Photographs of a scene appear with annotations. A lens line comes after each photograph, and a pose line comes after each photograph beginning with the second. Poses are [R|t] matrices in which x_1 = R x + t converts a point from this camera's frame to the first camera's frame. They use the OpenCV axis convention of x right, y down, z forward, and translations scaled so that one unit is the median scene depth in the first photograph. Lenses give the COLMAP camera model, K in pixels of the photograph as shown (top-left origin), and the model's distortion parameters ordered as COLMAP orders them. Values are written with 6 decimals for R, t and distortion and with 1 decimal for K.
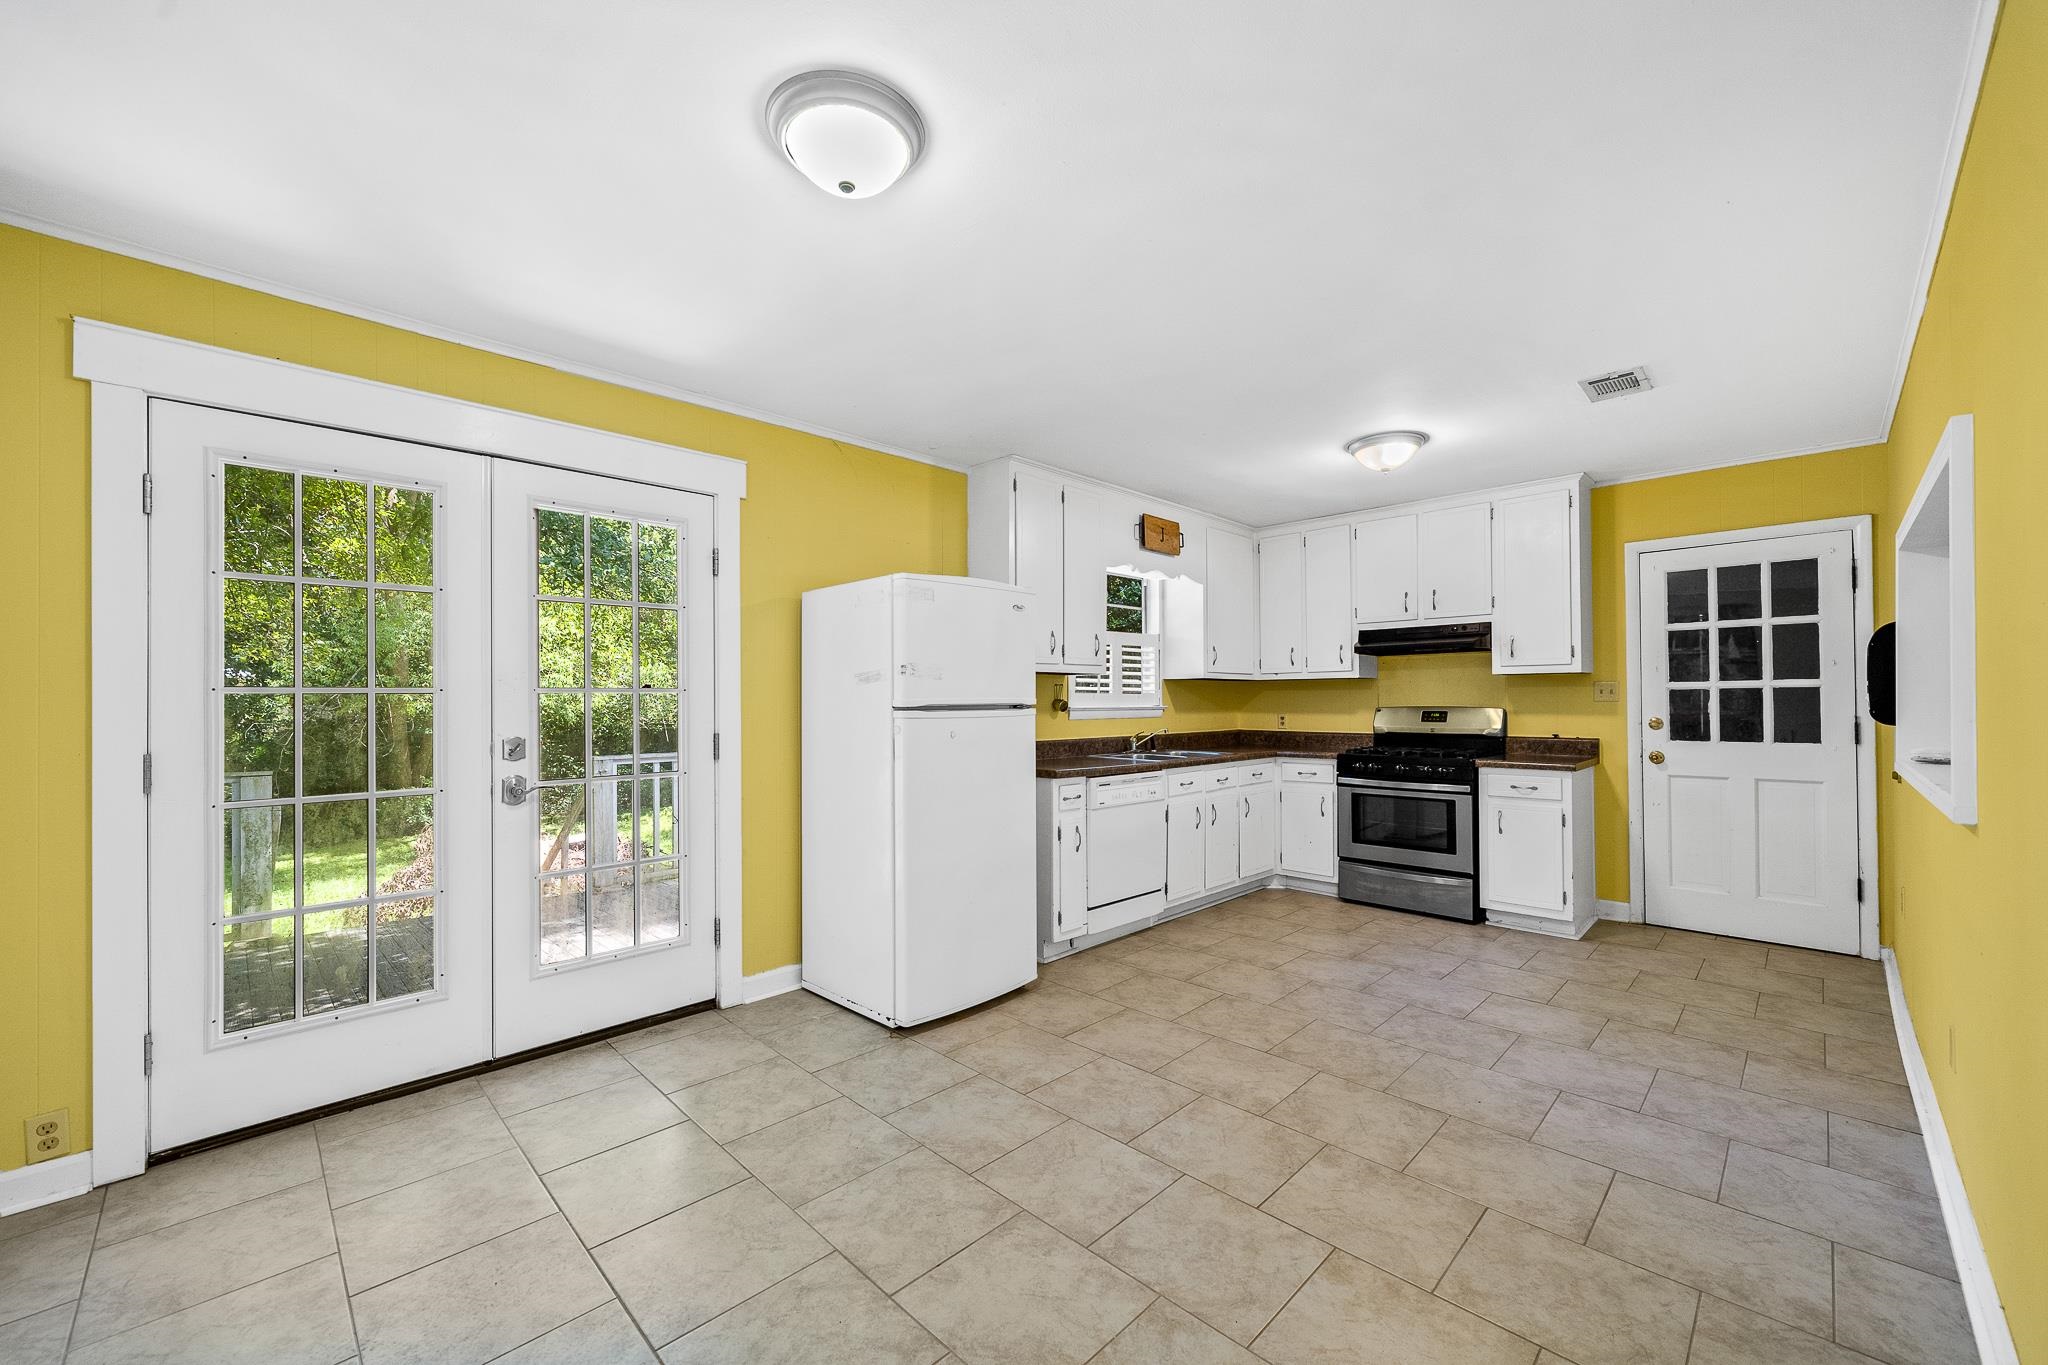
lens RADIAL K [[800.7, 0, 1023.6], [0, 800.7, 694.6], [0, 0, 1]] dist [-0.003682, -0.000133]
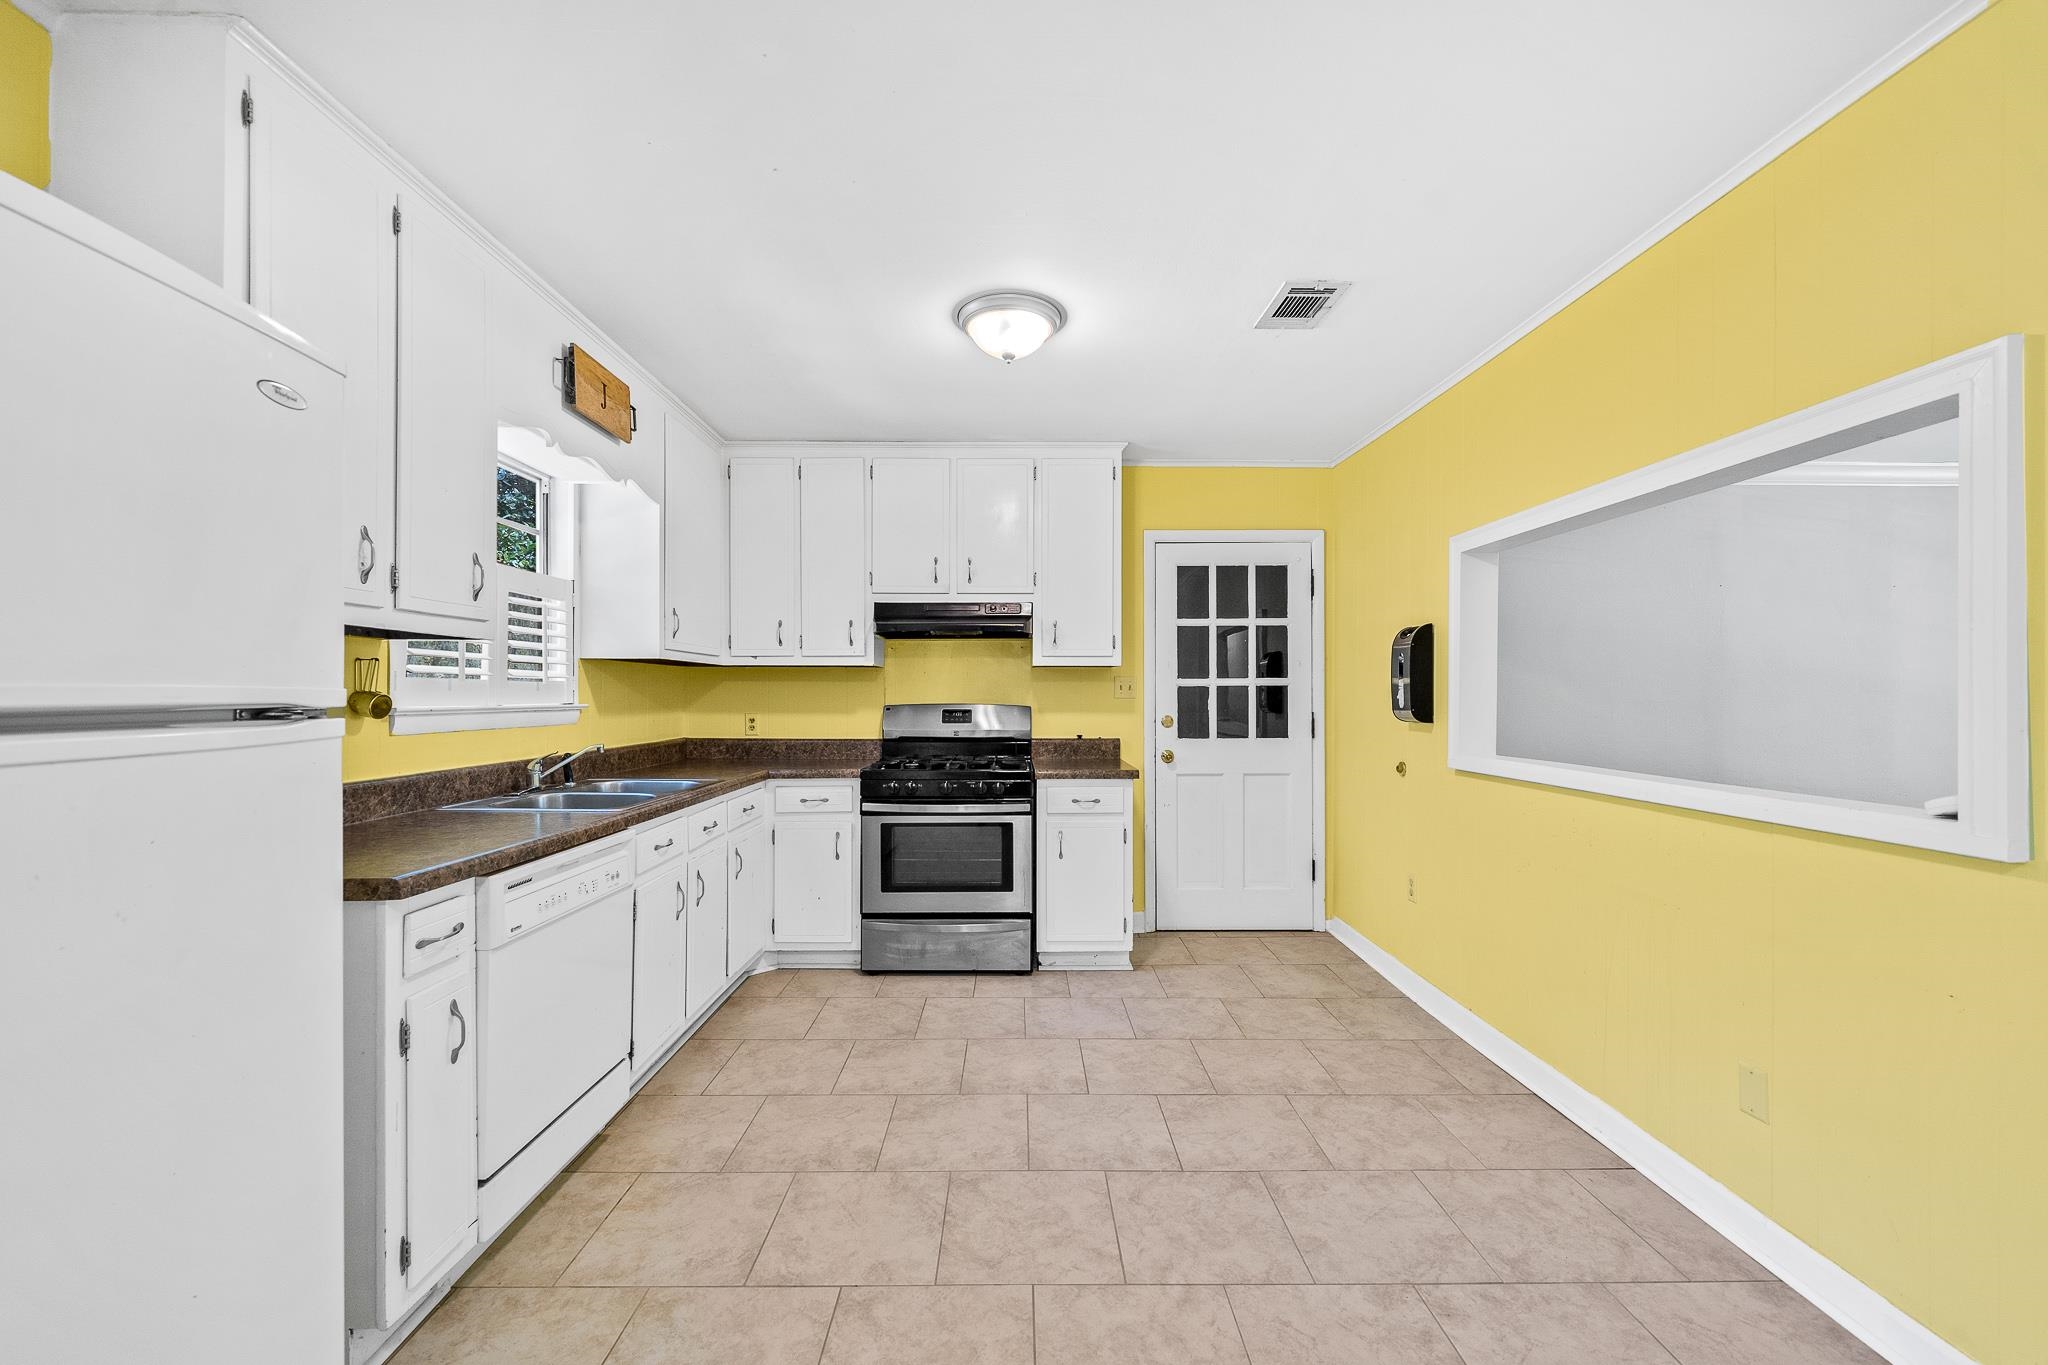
lens RADIAL K [[800.7, 0, 1023.6], [0, 800.7, 694.6], [0, 0, 1]] dist [-0.003682, -0.000133]
pose [[0.700332, 0.004886, 0.713800, -0.018848], [-0.010721, 0.999936, 0.003674, 0.002273], [-0.713737, -0.010226, 0.700340, 0.440370]]
